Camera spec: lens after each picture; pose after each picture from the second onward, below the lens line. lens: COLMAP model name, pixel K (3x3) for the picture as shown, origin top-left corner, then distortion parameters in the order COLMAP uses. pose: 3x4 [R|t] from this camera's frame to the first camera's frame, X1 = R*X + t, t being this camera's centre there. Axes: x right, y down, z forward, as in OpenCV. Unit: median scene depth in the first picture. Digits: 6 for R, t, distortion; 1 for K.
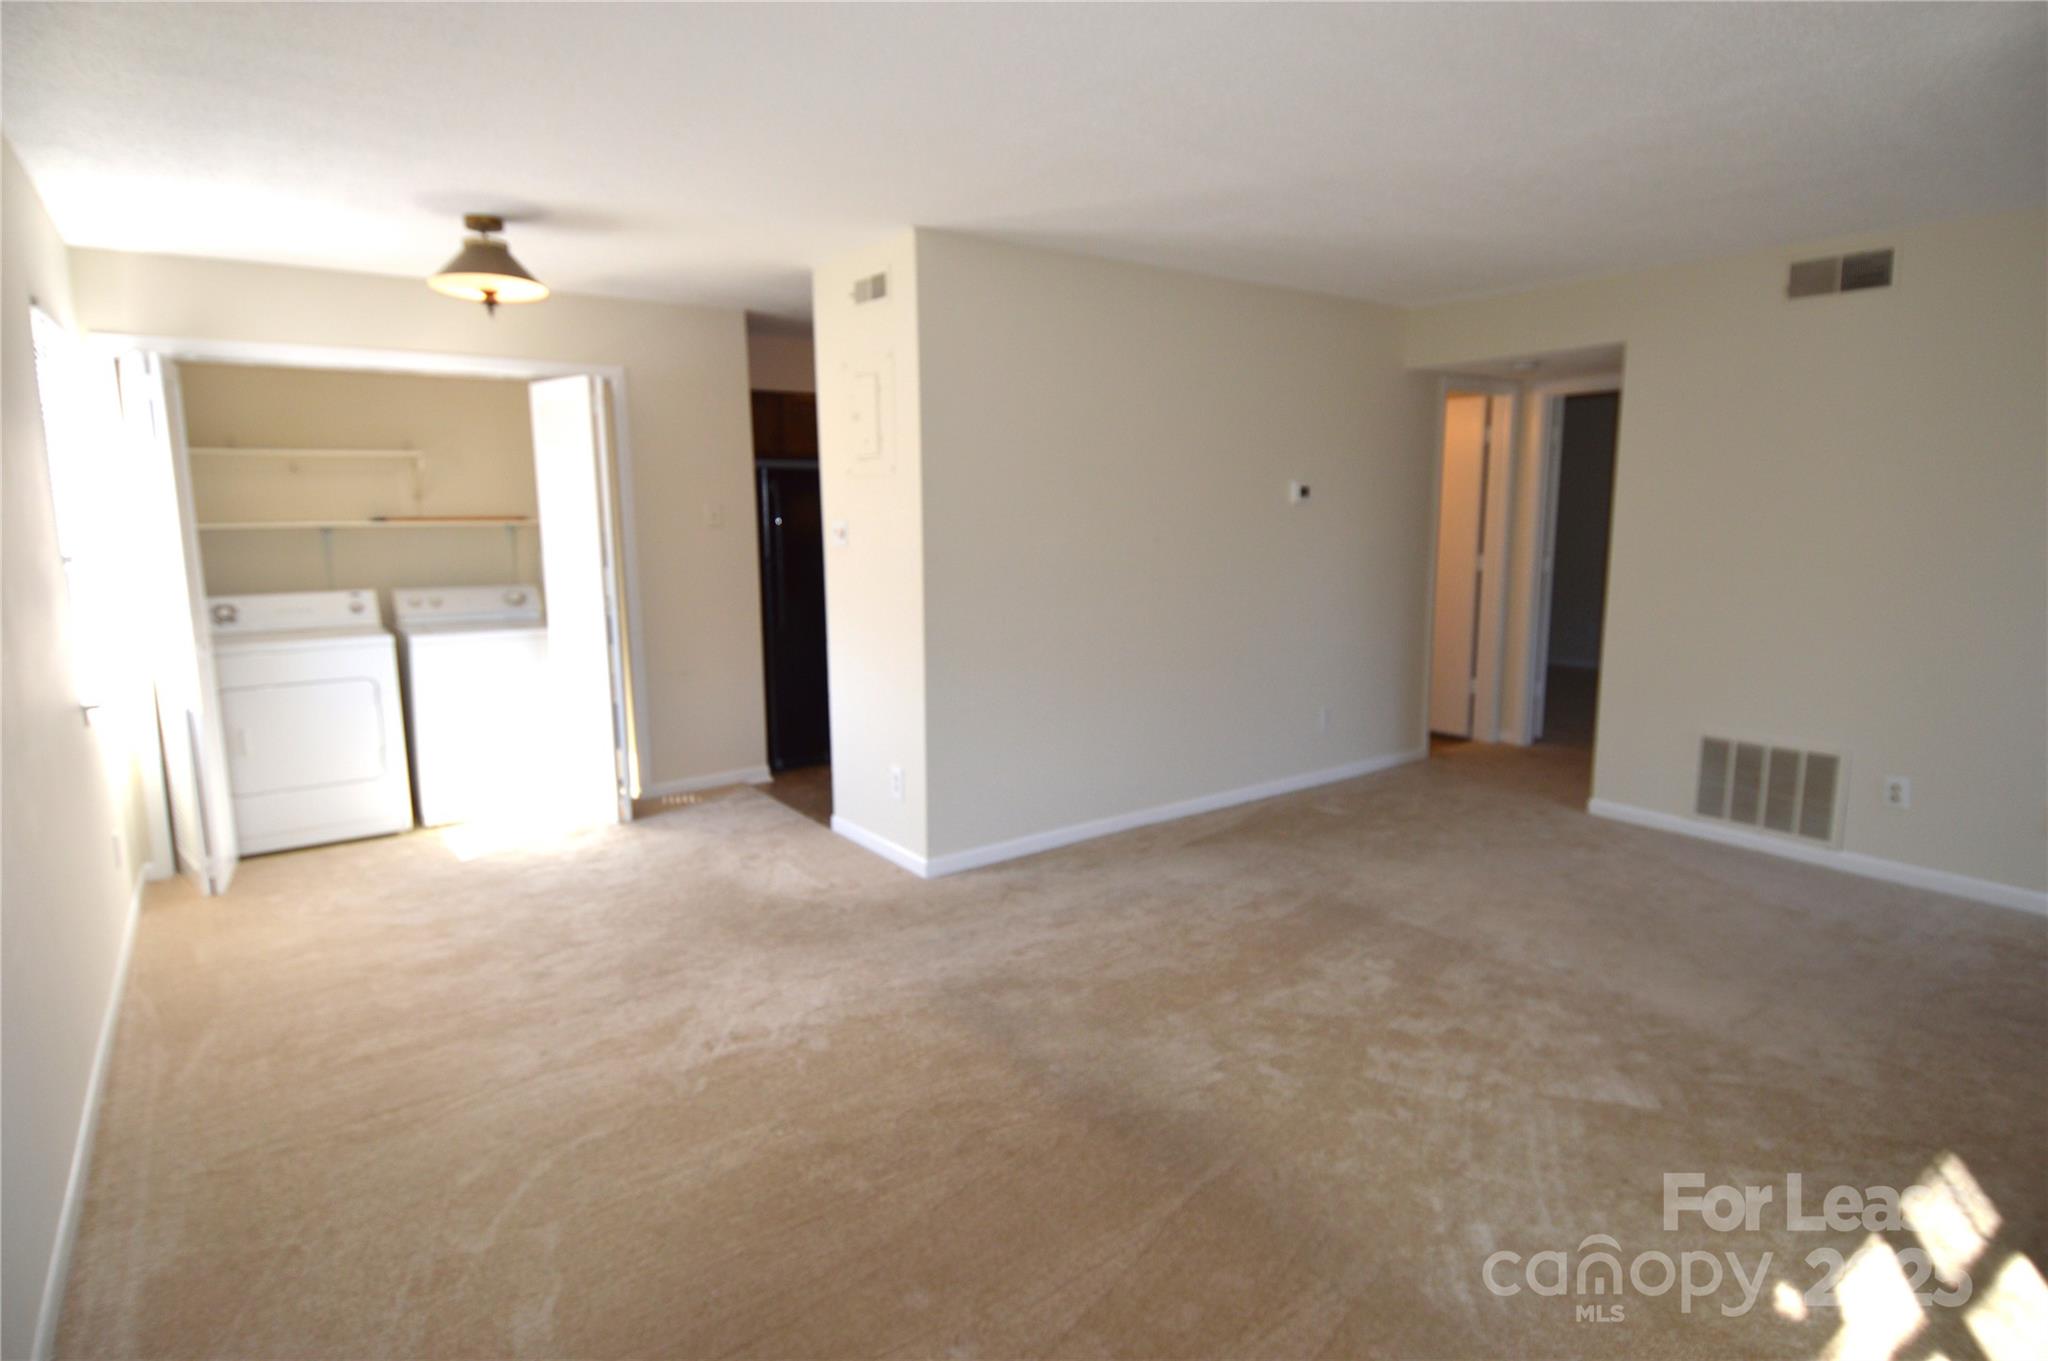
lens RADIAL K [[1069.4, 0, 1024.2], [0, 1069.4, 677.3], [0, 0, 1]] dist [0.010150, -0.015793]
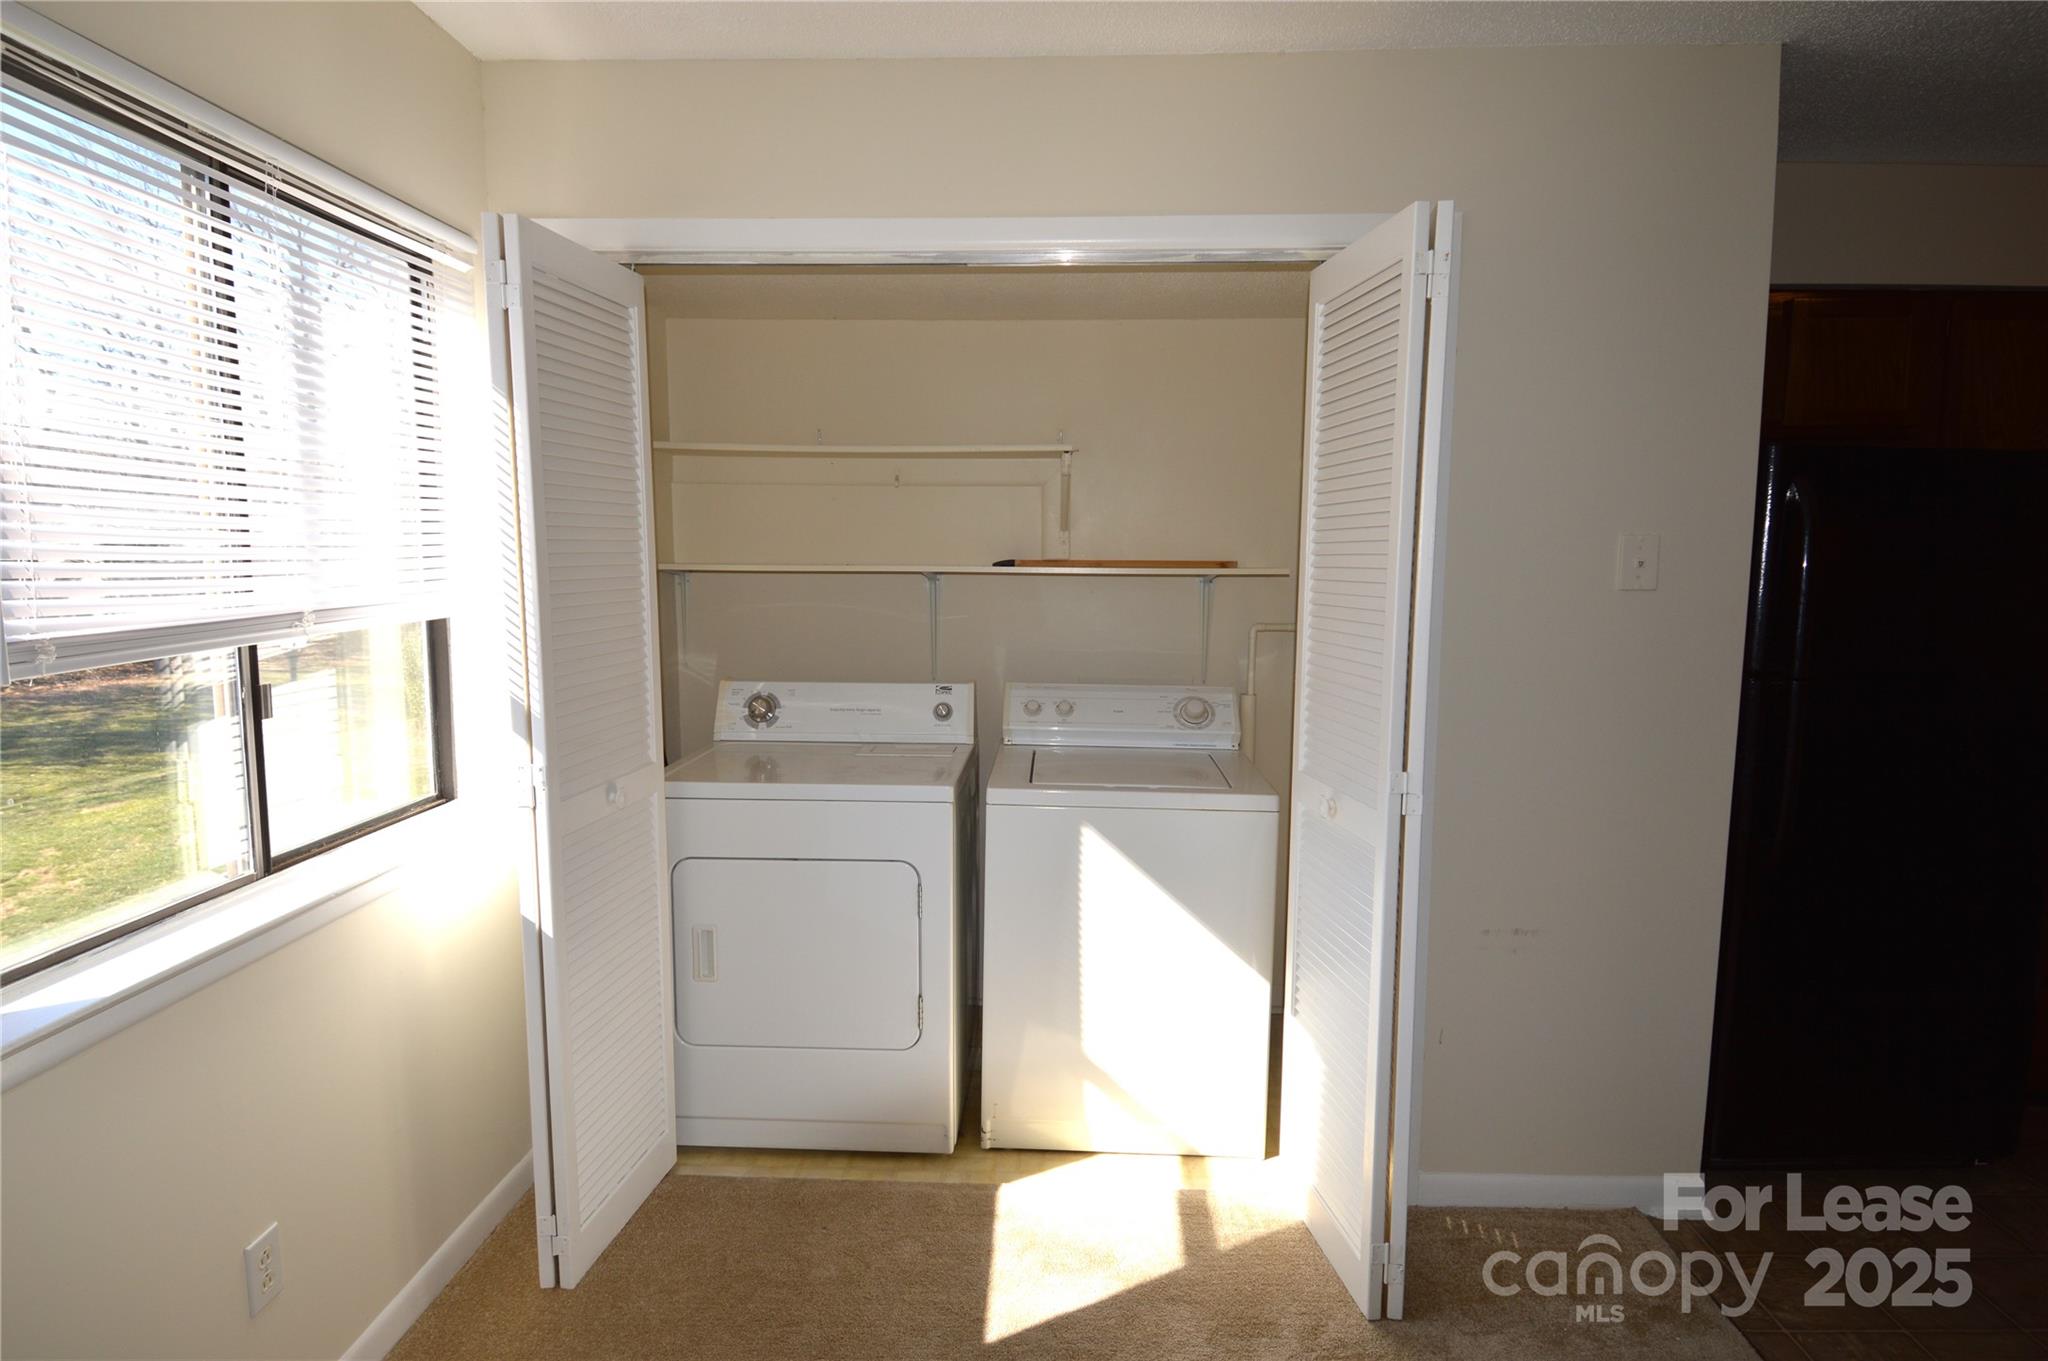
lens RADIAL K [[1069.4, 0, 1021.0], [0, 1069.4, 673.7], [0, 0, 1]] dist [0.010150, -0.015793]
pose [[0.791927, 0.087625, -0.604296, -0.233565], [-0.107678, 0.994181, 0.003049, -0.092964], [0.601047, 0.062655, 0.796754, 0.555305]]
